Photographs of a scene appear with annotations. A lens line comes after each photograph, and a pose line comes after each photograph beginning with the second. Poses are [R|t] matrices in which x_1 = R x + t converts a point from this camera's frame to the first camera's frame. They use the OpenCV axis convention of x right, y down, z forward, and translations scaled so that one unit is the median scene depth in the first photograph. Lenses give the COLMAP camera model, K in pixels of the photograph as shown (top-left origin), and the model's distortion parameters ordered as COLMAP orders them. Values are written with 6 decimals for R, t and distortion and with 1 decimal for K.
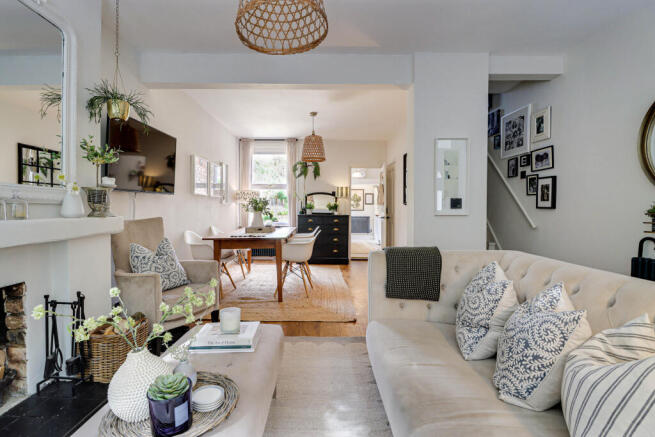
lens RADIAL K [[305.6, 0, 321.4], [0, 305.6, 213.4], [0, 0, 1]] dist [-0.007971, -0.006641]
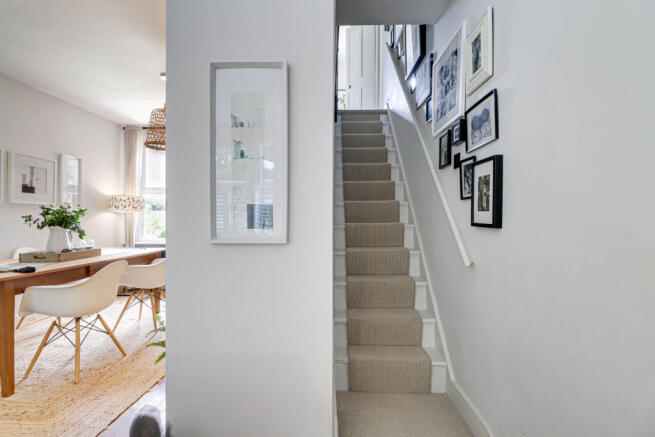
lens RADIAL K [[305.6, 0, 333.5], [0, 305.6, 218.7], [0, 0, 1]] dist [-0.007971, -0.006641]
pose [[0.999899, 0.000761, -0.014210, 0.496639], [-0.000905, 0.999949, -0.010092, -0.023215], [0.014202, 0.010103, 0.999848, 0.510788]]
